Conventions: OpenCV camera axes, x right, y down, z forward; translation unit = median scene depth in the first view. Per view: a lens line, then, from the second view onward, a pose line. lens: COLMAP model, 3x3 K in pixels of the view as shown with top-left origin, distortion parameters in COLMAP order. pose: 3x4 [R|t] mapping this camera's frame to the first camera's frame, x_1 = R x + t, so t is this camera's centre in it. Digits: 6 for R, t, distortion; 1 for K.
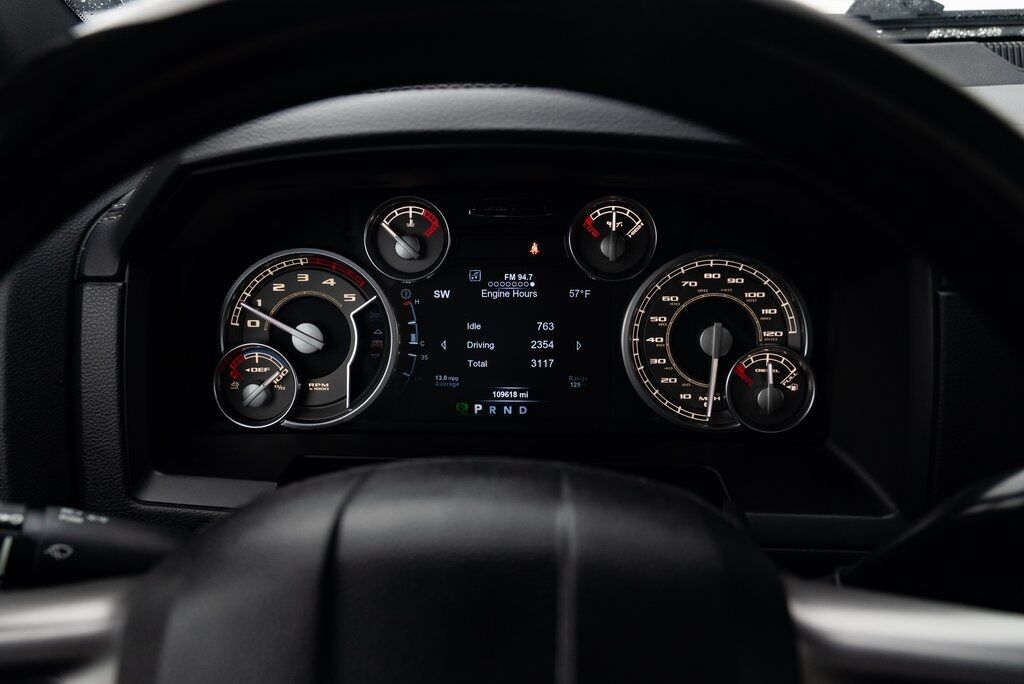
lens RADIAL K [[898.6, 0, 509.9], [0, 898.6, 347.0], [0, 0, 1]] dist [-0.001008, 0.001288]
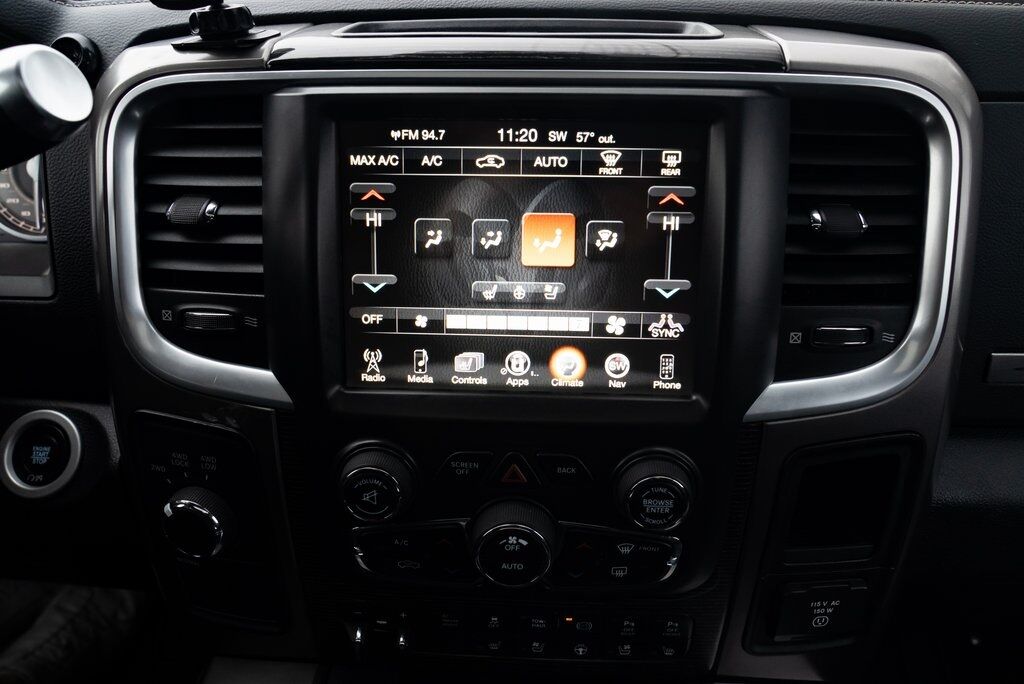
lens RADIAL K [[692.7, 0, 516.2], [0, 692.7, 341.3], [0, 0, 1]] dist [-0.028527, 0.012973]
pose [[0.999895, 0.014458, -0.000670, 0.896686], [-0.014439, 0.999637, 0.022753, 0.204628], [0.000998, -0.022741, 0.999741, 0.018951]]
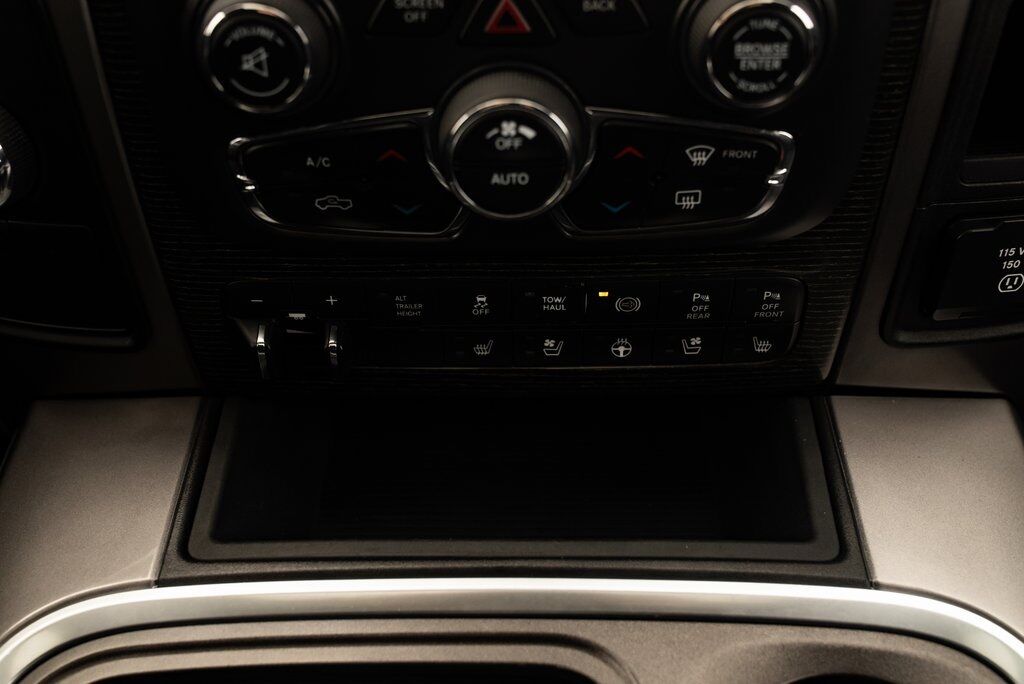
lens RADIAL K [[1032.6, 0, 515.0], [0, 1032.6, 334.4], [0, 0, 1]] dist [-0.003554, 0.000000]
pose [[0.999475, -0.025122, 0.020454, 0.885054], [0.018832, 0.964299, 0.264145, 0.359282], [-0.026360, -0.263621, 0.964266, 0.089723]]
